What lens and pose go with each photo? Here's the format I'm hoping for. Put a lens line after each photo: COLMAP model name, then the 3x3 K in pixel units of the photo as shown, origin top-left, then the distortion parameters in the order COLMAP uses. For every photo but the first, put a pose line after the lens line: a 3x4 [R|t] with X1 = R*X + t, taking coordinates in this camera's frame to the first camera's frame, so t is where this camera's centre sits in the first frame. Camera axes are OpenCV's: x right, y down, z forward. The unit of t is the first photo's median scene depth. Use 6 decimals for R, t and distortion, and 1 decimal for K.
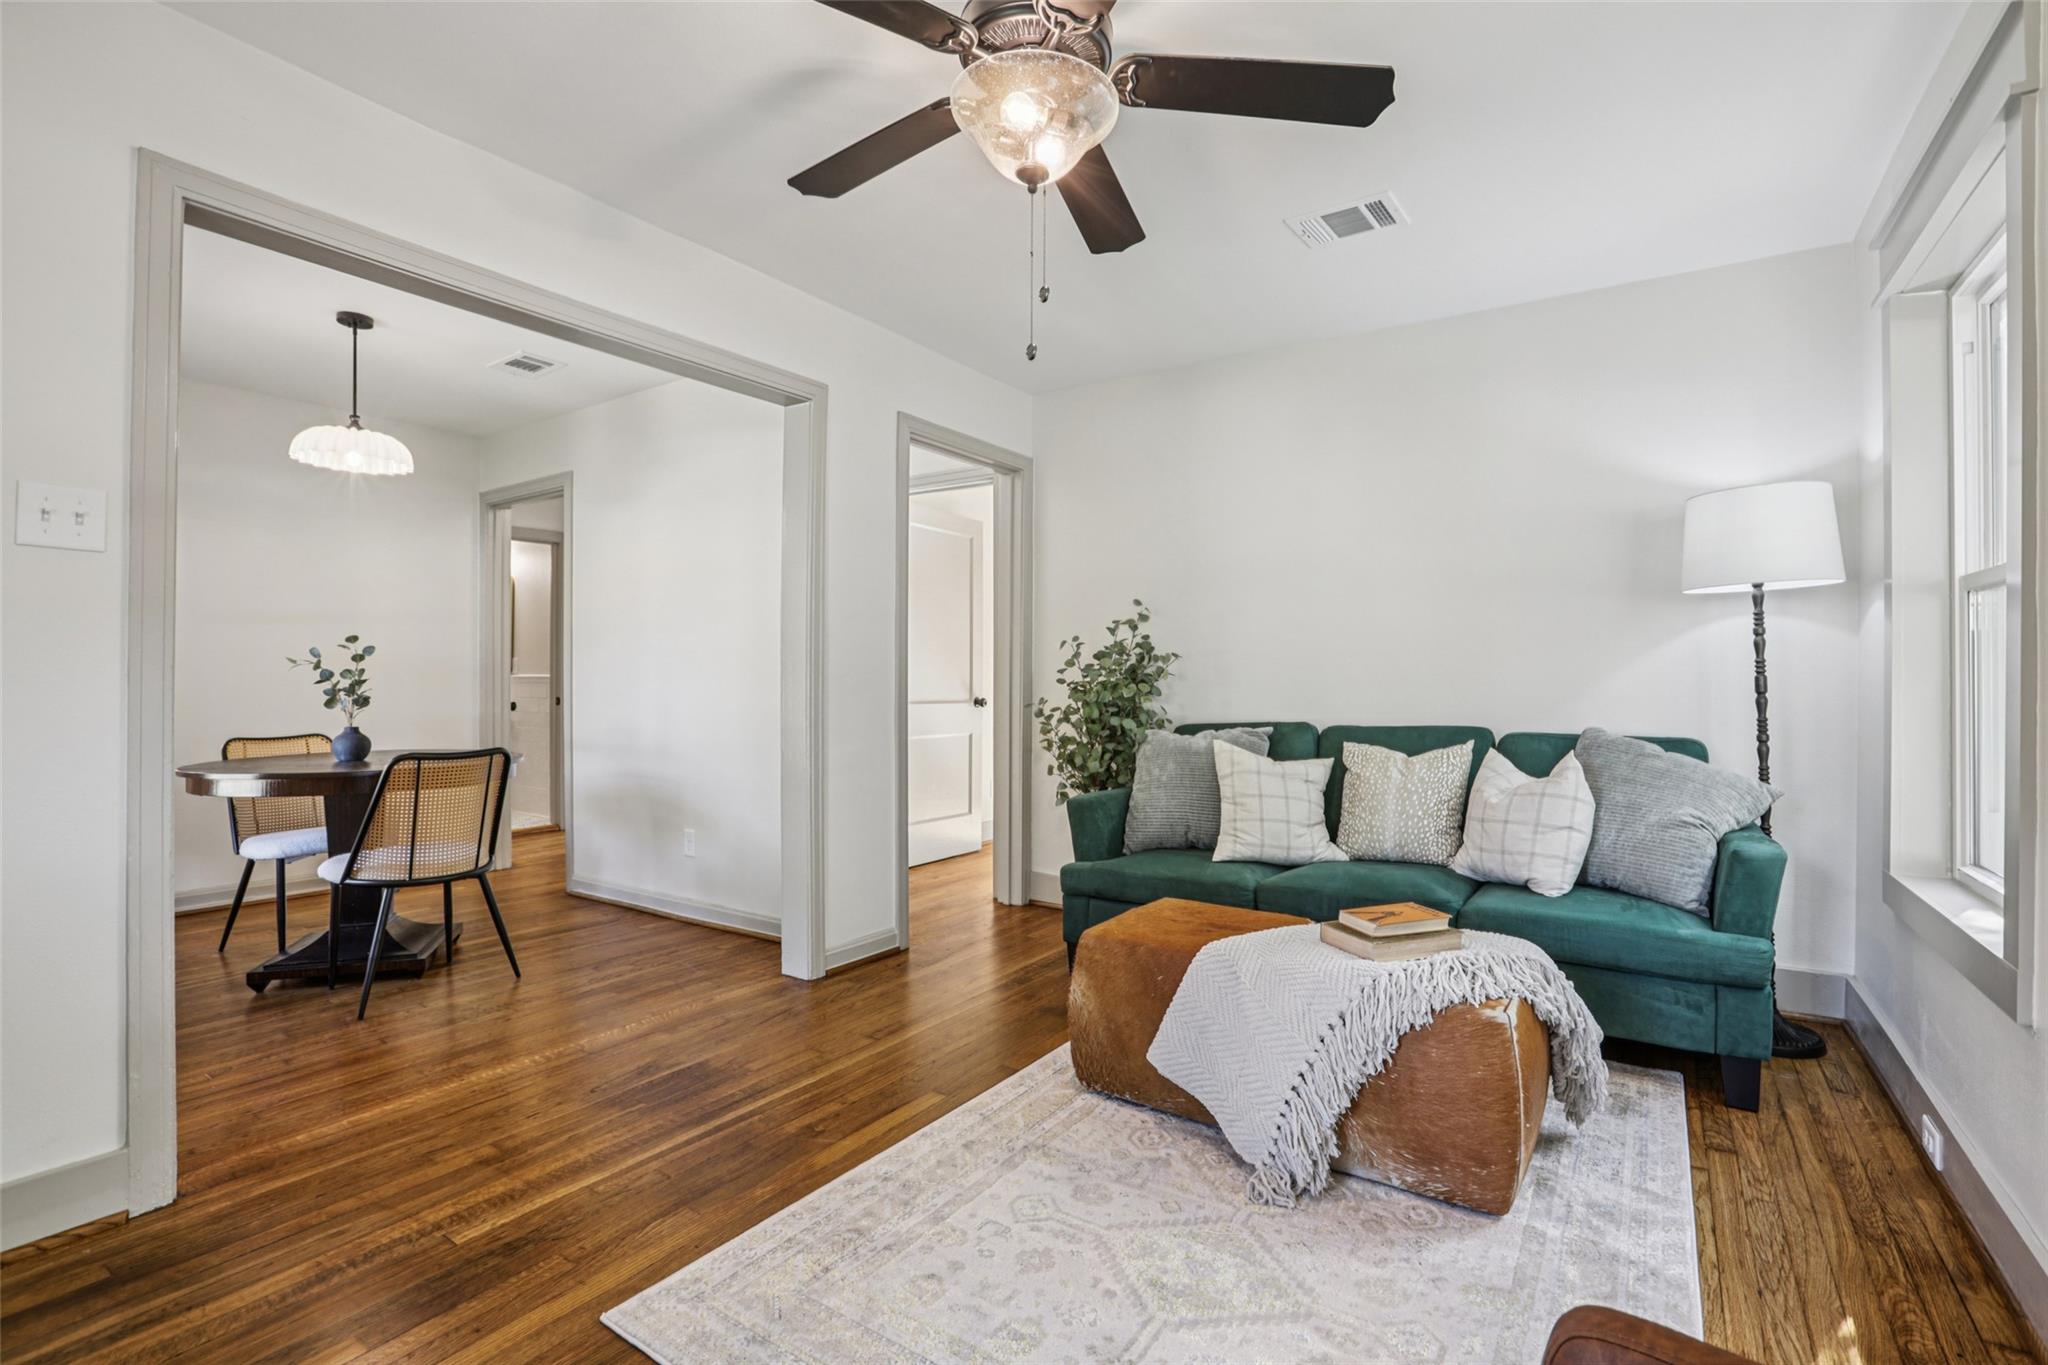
lens RADIAL K [[936.4, 0, 1037.2], [0, 936.4, 681.8], [0, 0, 1]] dist [-0.050481, 0.014359]
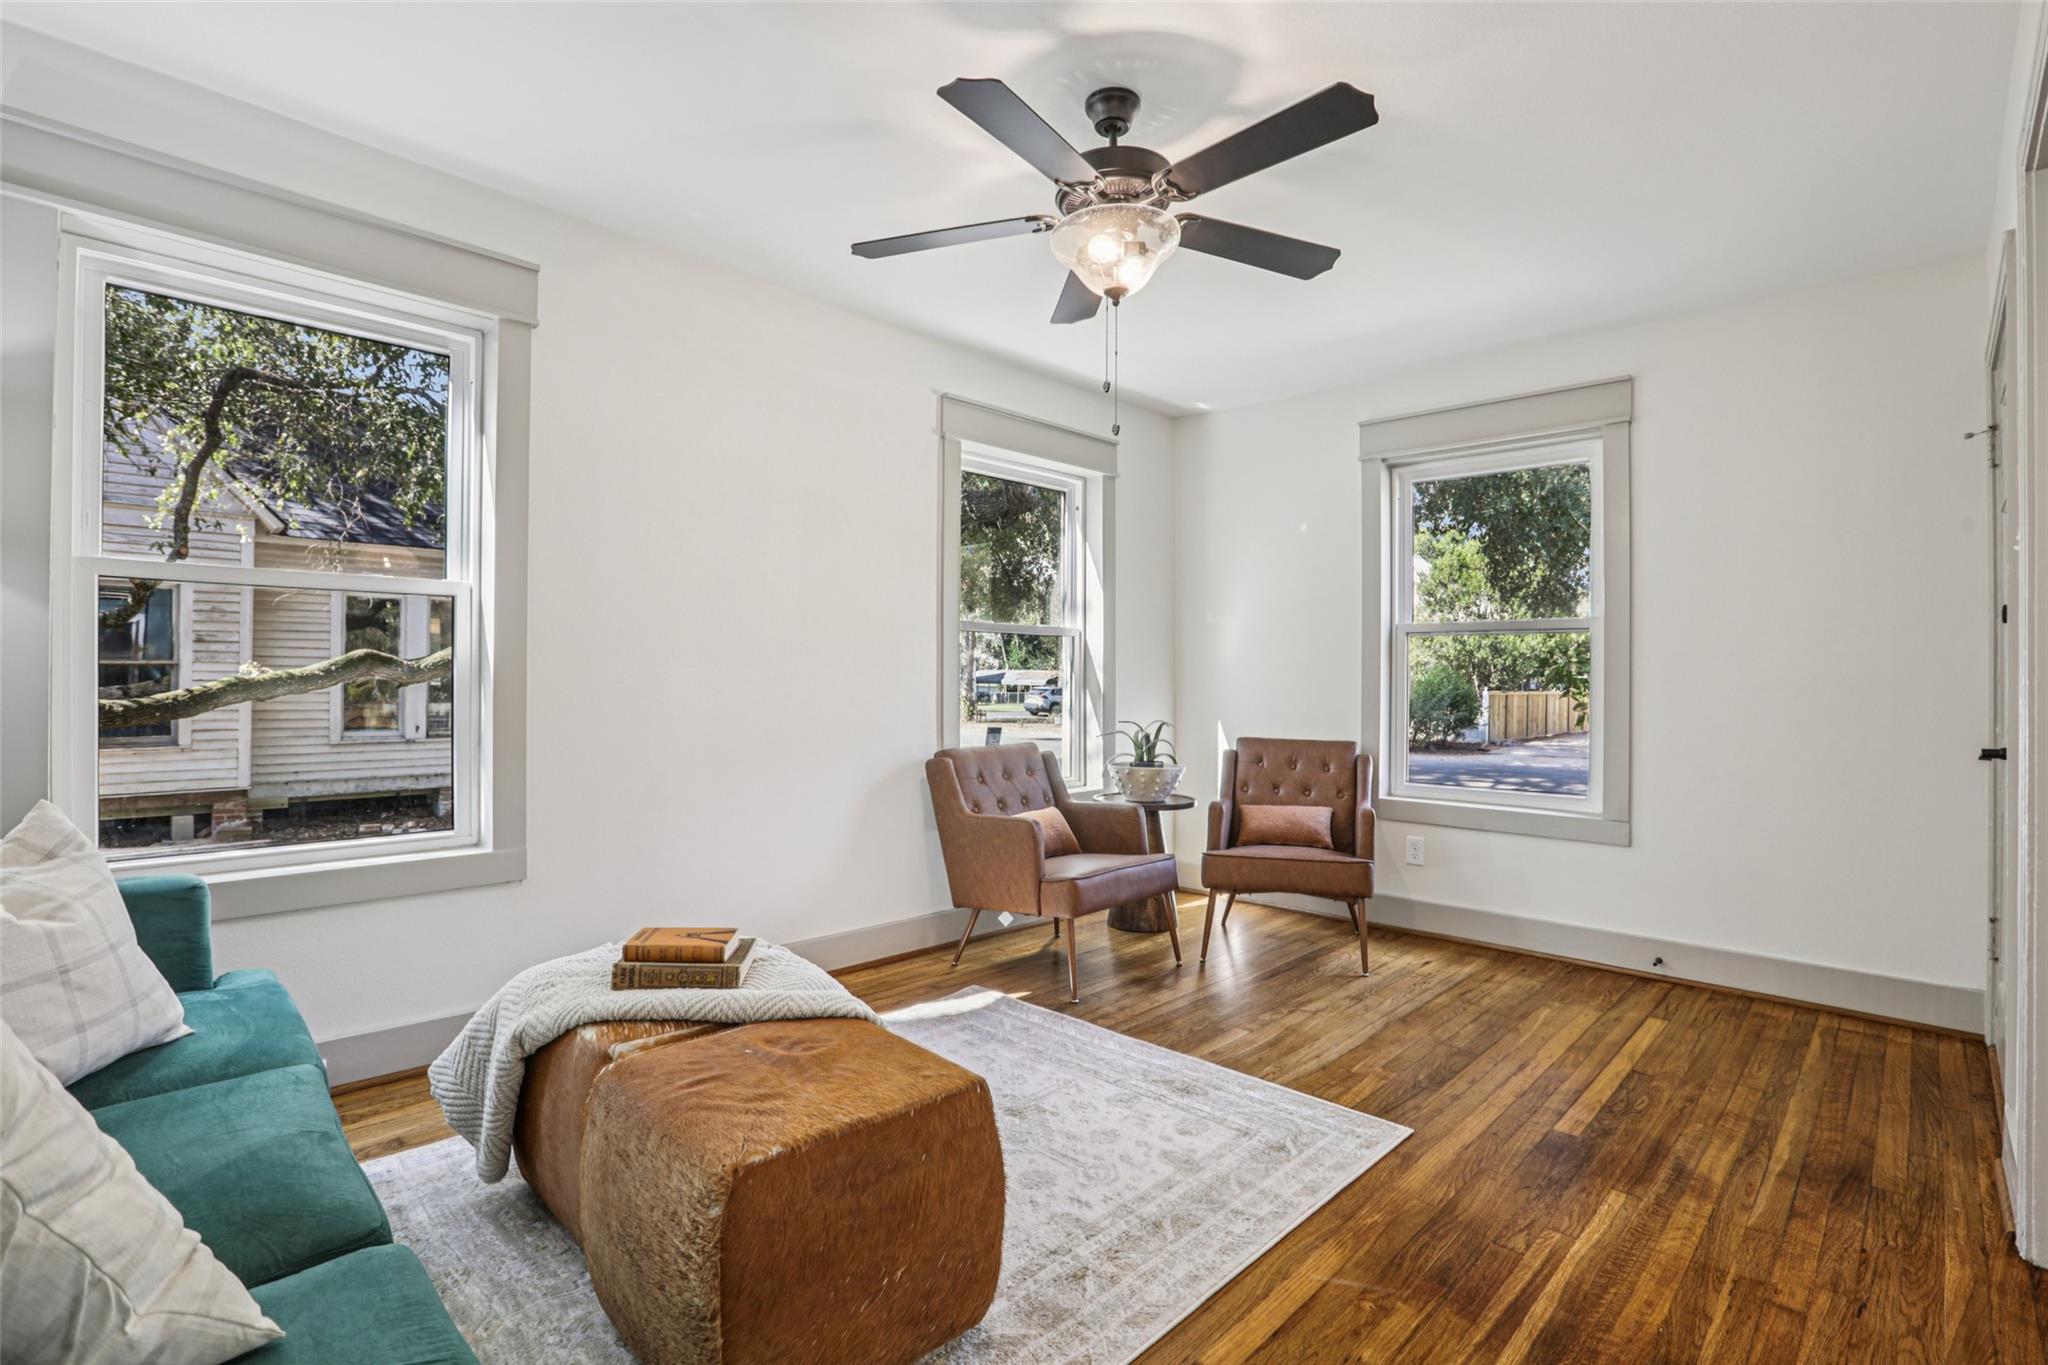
lens RADIAL K [[955.5, 0, 1024.0], [0, 955.5, 682.5], [0, 0, 1]] dist [-0.053731, 0.016023]
pose [[-0.980314, -0.013314, 0.196997, -0.095722], [-0.012562, 0.999908, 0.005068, -0.005003], [-0.197046, 0.002494, -0.980391, 1.555337]]
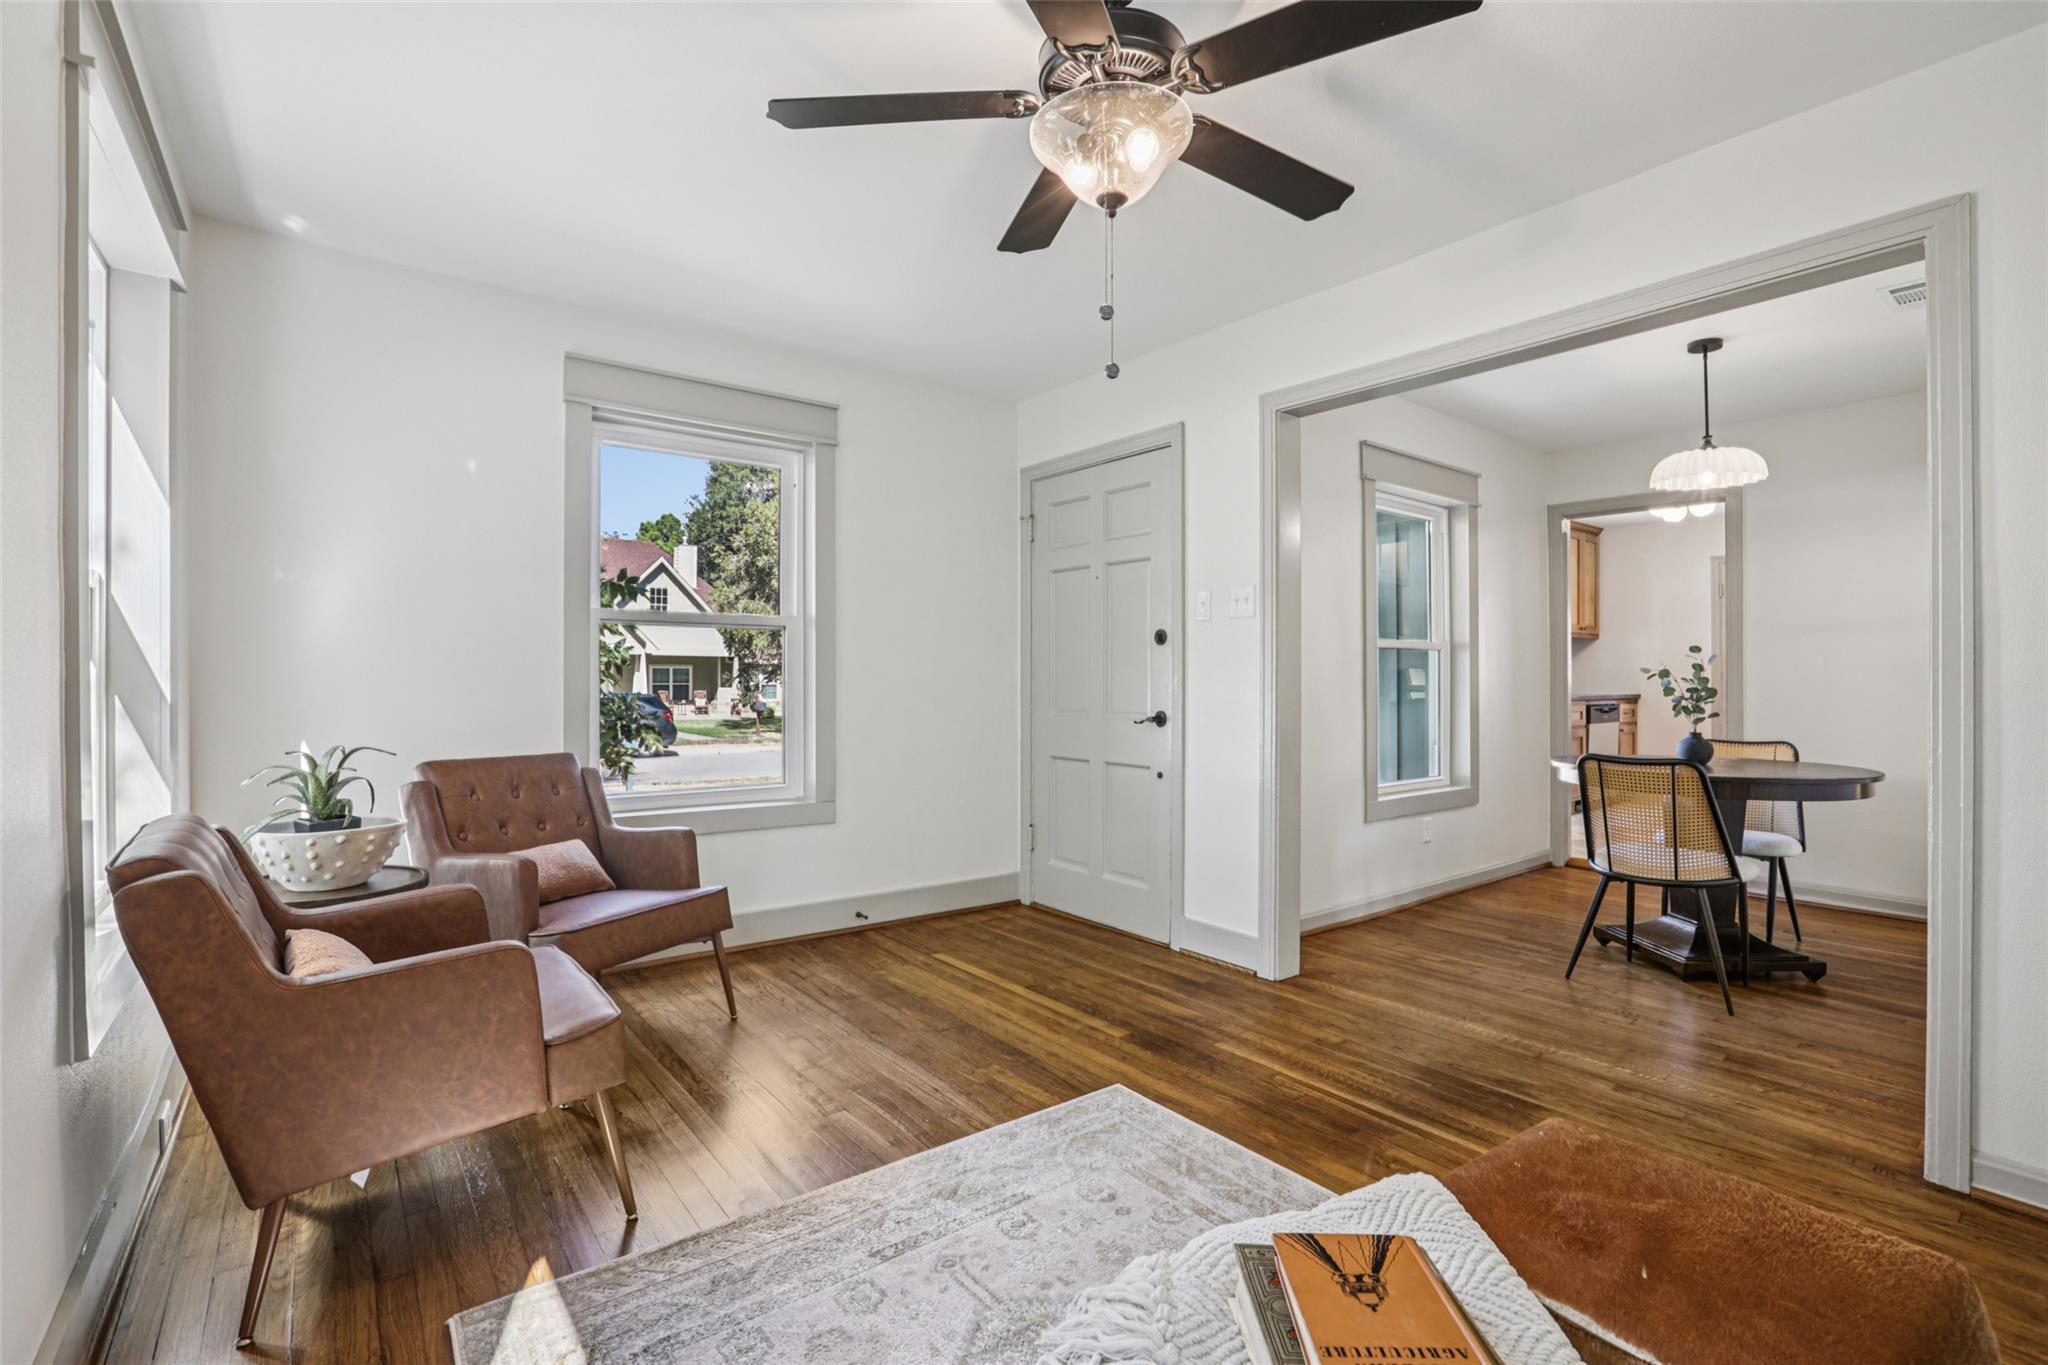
lens RADIAL K [[936.4, 0, 1037.2], [0, 936.4, 681.8], [0, 0, 1]] dist [-0.050481, 0.014359]
pose [[-0.320482, -0.001391, -0.947254, 0.675532], [-0.007602, 0.999970, 0.001103, -0.006611], [0.947224, 0.007555, -0.320483, 0.836431]]
